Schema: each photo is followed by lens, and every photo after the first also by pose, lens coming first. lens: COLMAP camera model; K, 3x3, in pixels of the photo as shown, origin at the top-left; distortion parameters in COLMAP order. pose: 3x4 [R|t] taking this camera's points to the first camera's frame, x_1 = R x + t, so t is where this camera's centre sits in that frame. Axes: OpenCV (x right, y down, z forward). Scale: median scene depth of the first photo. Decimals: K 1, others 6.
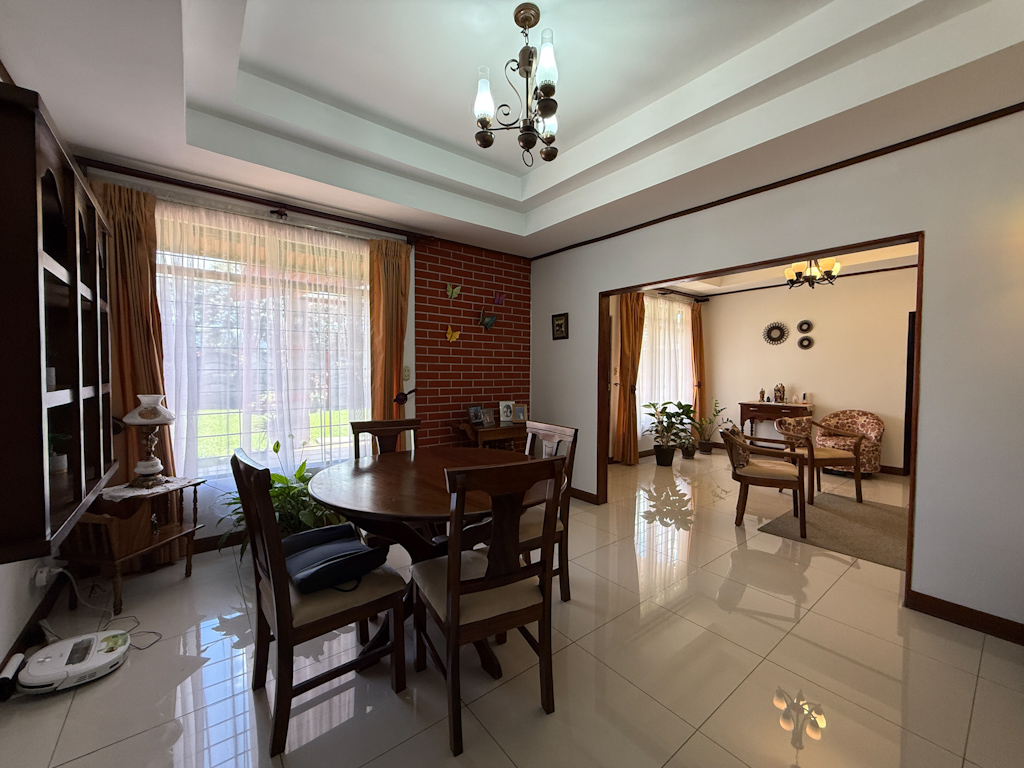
lens RADIAL K [[407.9, 0, 515.7], [0, 407.9, 388.3], [0, 0, 1]] dist [0.003260, 0.000110]
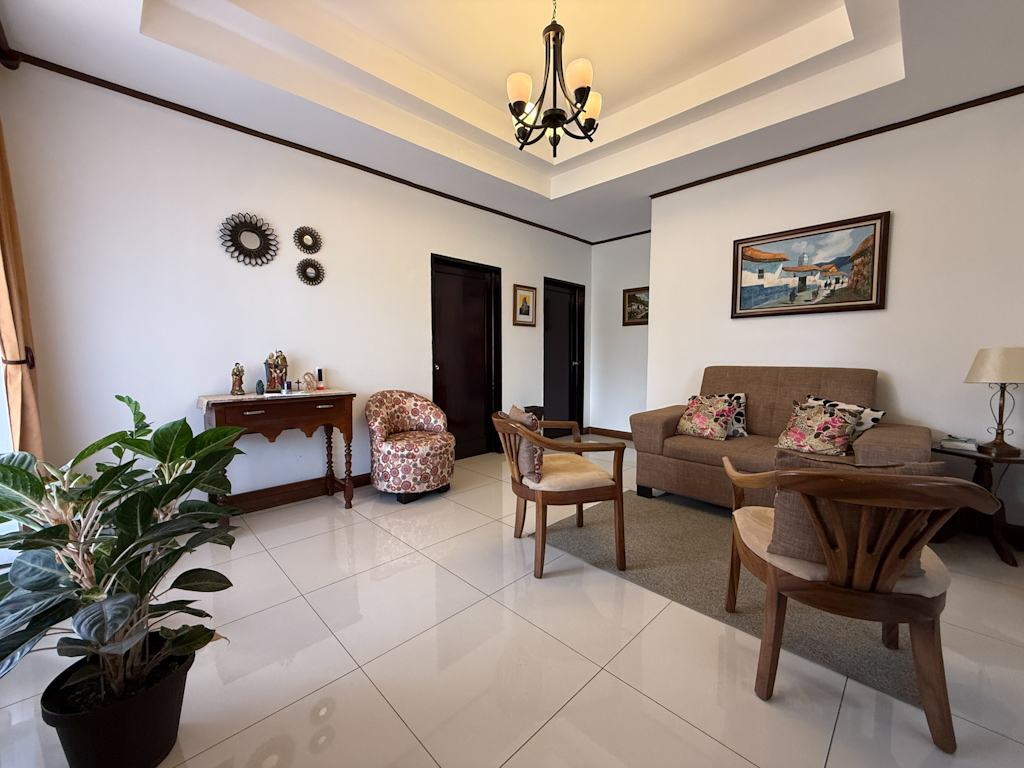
lens RADIAL K [[407.9, 0, 511.2], [0, 407.9, 384.3], [0, 0, 1]] dist [0.003260, 0.000110]
pose [[-0.097684, -0.077503, 0.992195, 0.156697], [0.035147, 0.996073, 0.081266, -0.002013], [-0.994597, 0.042811, -0.094577, 0.795879]]
